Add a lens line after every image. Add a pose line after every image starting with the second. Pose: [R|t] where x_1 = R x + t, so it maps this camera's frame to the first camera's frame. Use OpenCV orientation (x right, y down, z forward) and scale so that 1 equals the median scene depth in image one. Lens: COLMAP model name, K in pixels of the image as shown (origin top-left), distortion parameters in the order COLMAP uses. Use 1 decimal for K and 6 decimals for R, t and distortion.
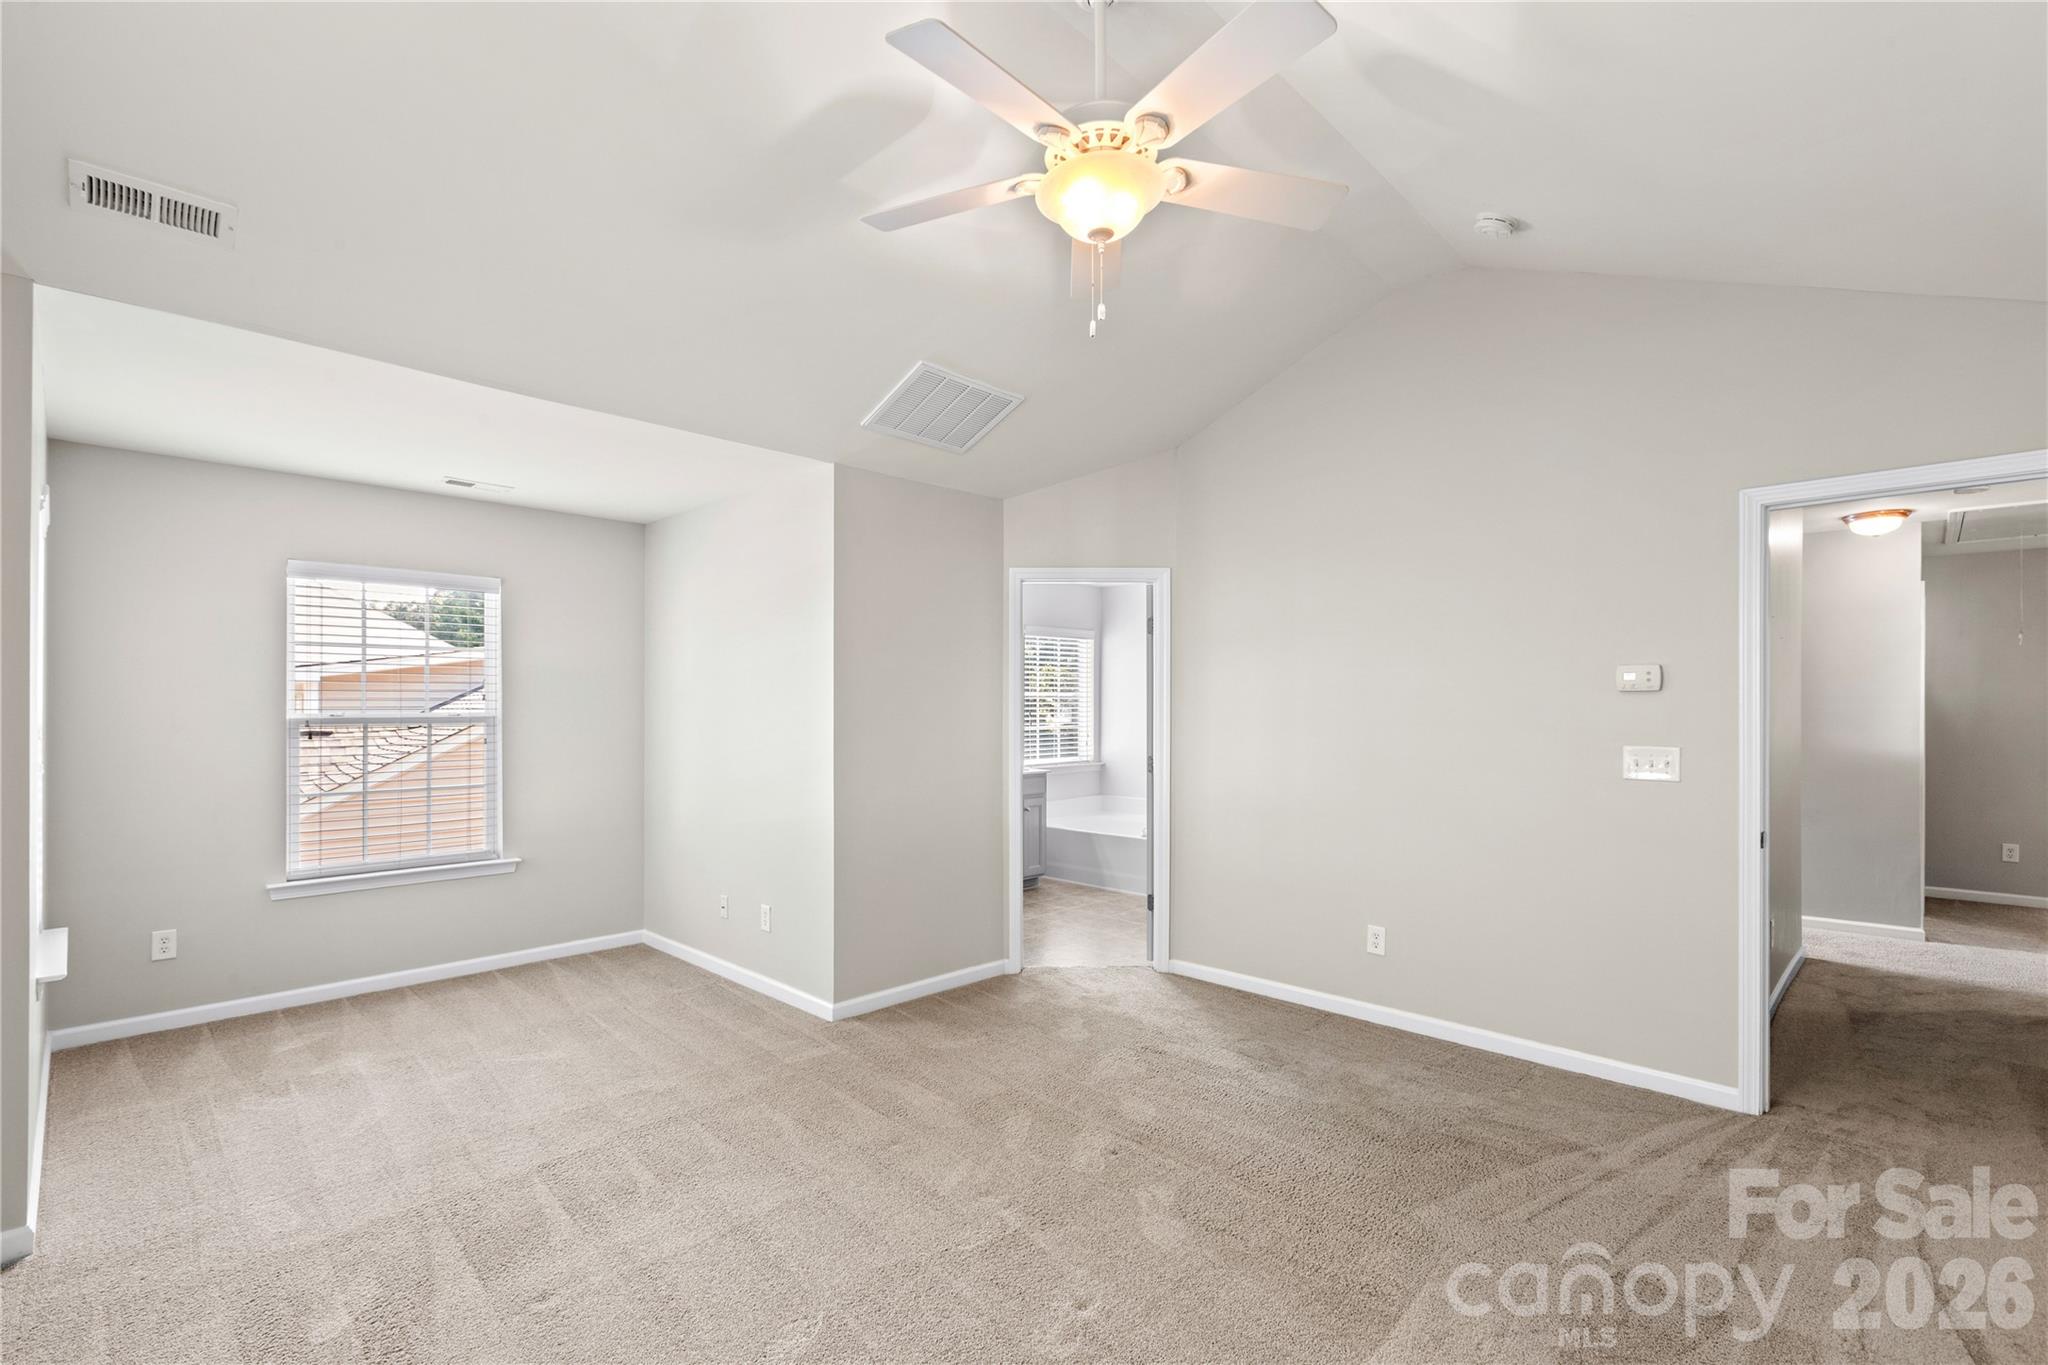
lens RADIAL K [[911.9, 0, 1012.1], [0, 911.9, 668.5], [0, 0, 1]] dist [-0.003035, -0.000381]
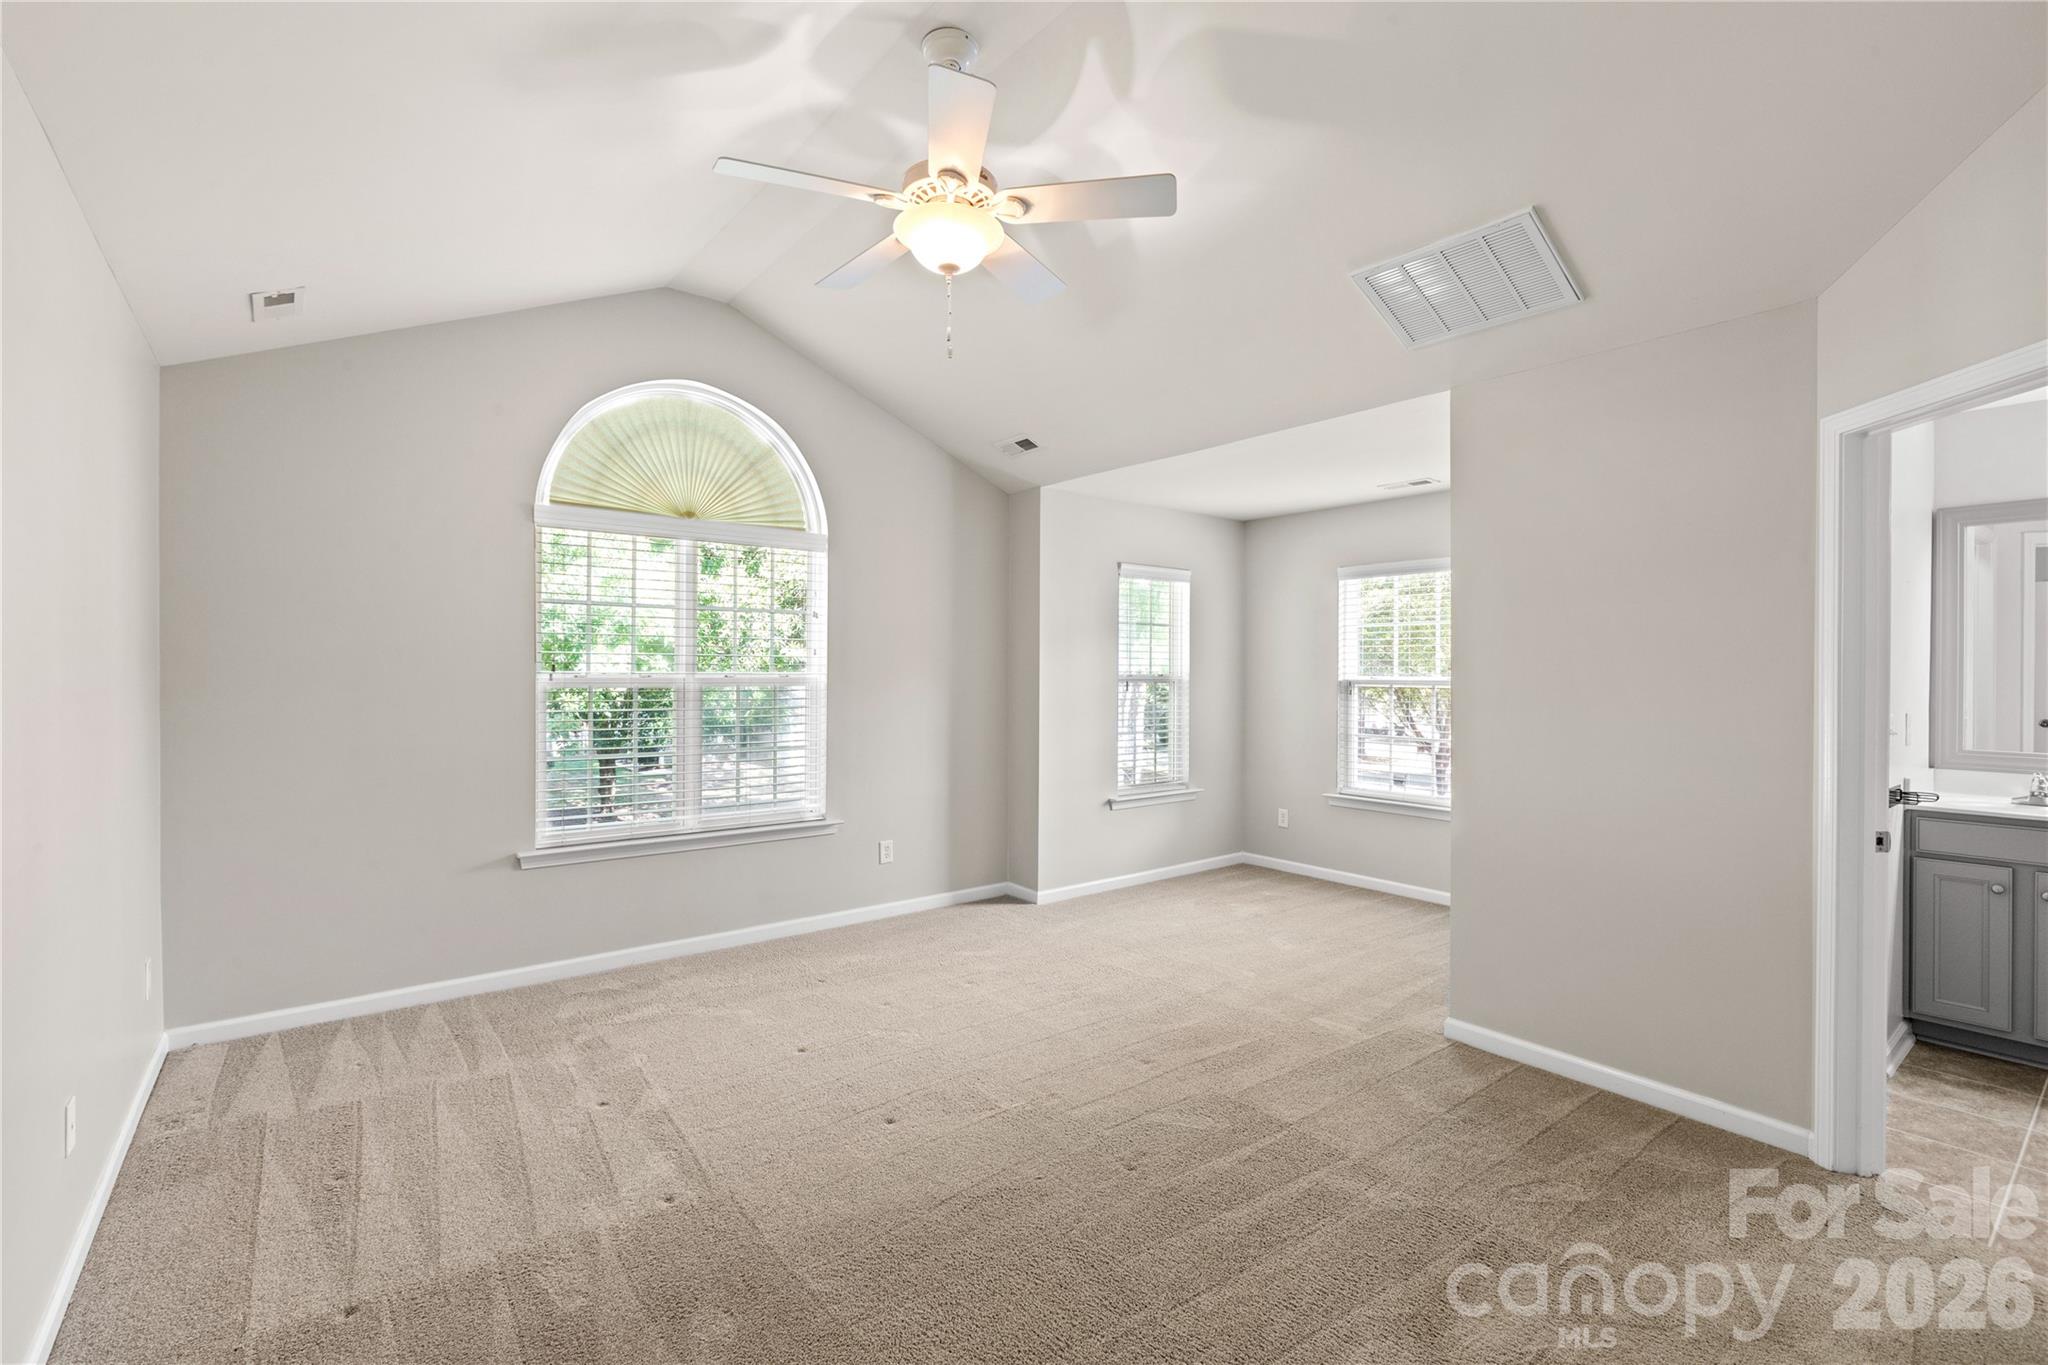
lens RADIAL K [[911.9, 0, 1012.1], [0, 911.9, 668.5], [0, 0, 1]] dist [-0.003035, -0.000381]
pose [[-0.131537, -0.002050, -0.991309, 0.412796], [0.037741, 0.999263, -0.007074, 0.016240], [0.990593, -0.038343, -0.131363, 0.412732]]
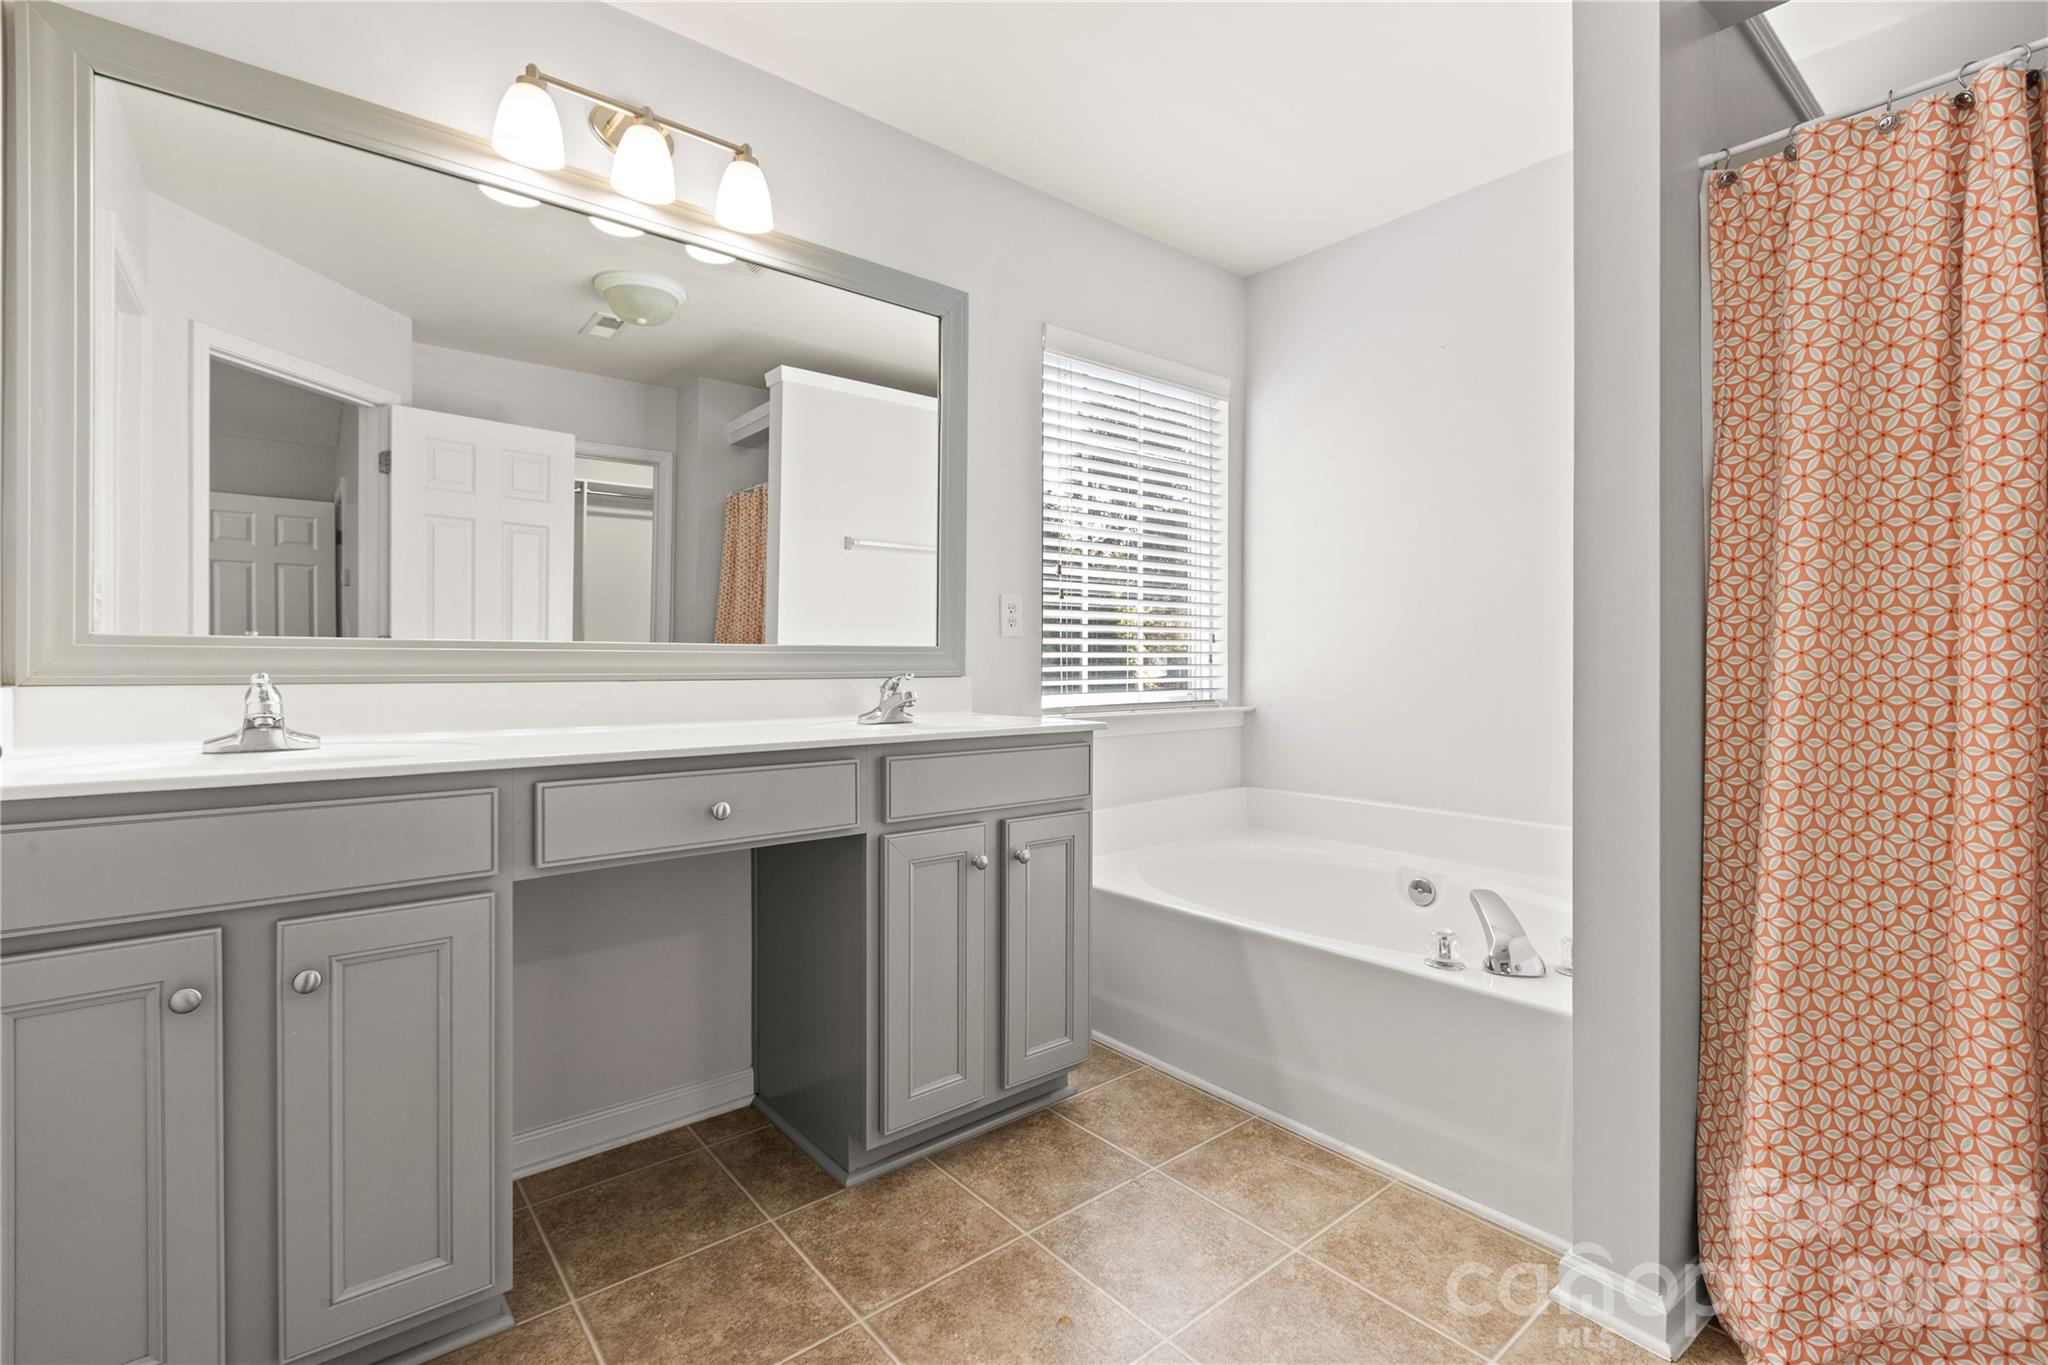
lens RADIAL K [[911.9, 0, 1012.1], [0, 911.9, 668.5], [0, 0, 1]] dist [-0.003035, -0.000381]
pose [[0.993629, -0.003891, -0.112634, 0.047224], [0.009016, 0.998945, 0.045033, 0.081620], [0.112340, -0.045761, 0.992616, 0.708116]]
